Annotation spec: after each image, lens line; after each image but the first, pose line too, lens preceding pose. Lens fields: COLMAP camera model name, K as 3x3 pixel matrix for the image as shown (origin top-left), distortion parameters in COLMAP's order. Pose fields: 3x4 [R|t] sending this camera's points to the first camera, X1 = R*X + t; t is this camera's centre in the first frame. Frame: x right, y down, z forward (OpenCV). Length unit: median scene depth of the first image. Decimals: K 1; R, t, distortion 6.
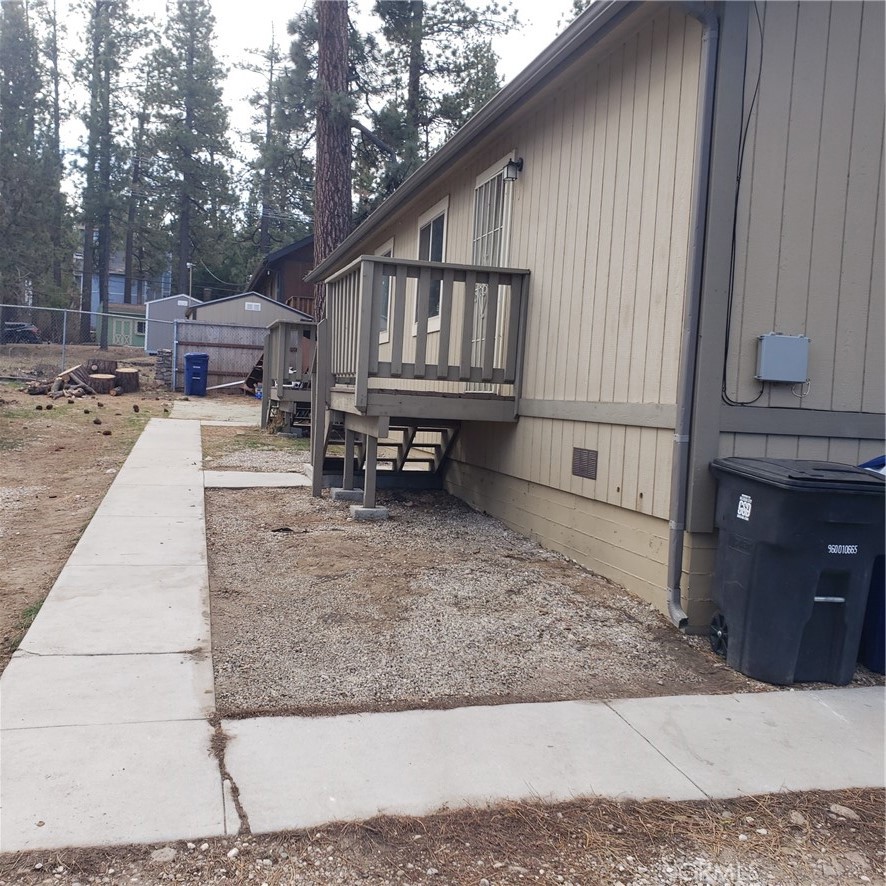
lens RADIAL K [[901.8, 0, 430.5], [0, 901.8, 441.2], [0, 0, 1]] dist [0.183696, -0.461528]
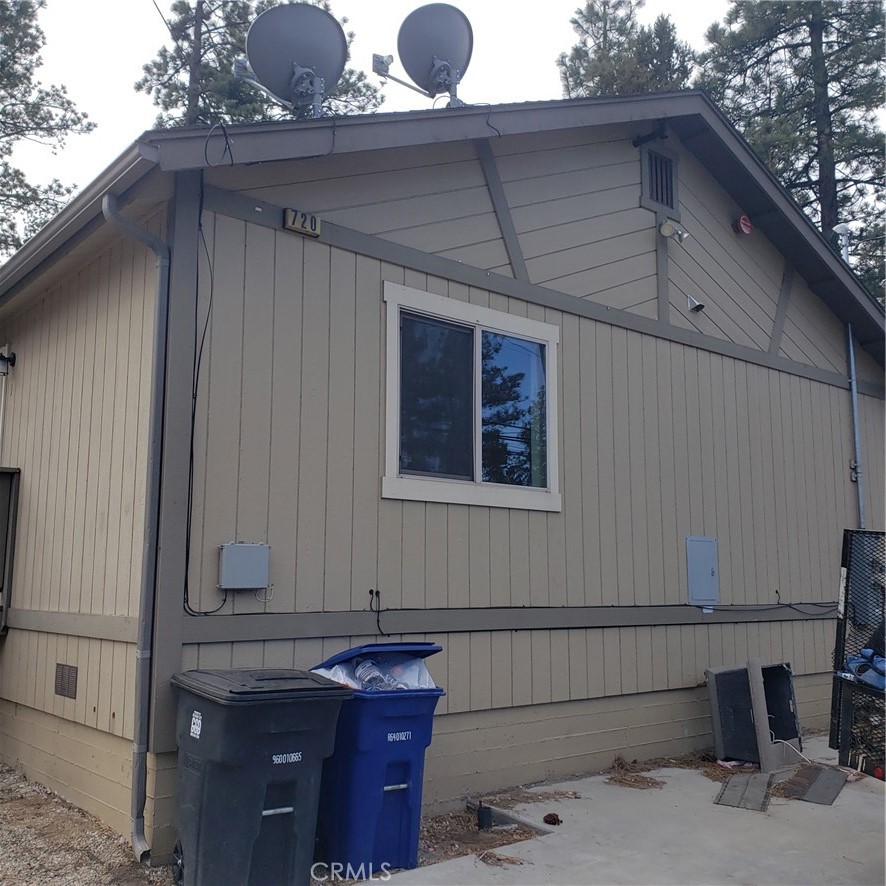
lens RADIAL K [[916.2, 0, 439.4], [0, 916.2, 446.4], [0, 0, 1]] dist [0.013830, 0.011974]
pose [[0.906113, 0.011132, 0.422888, 0.138167], [0.065207, 0.984031, -0.165621, -0.035938], [-0.417979, 0.177647, 0.890918, -0.036329]]
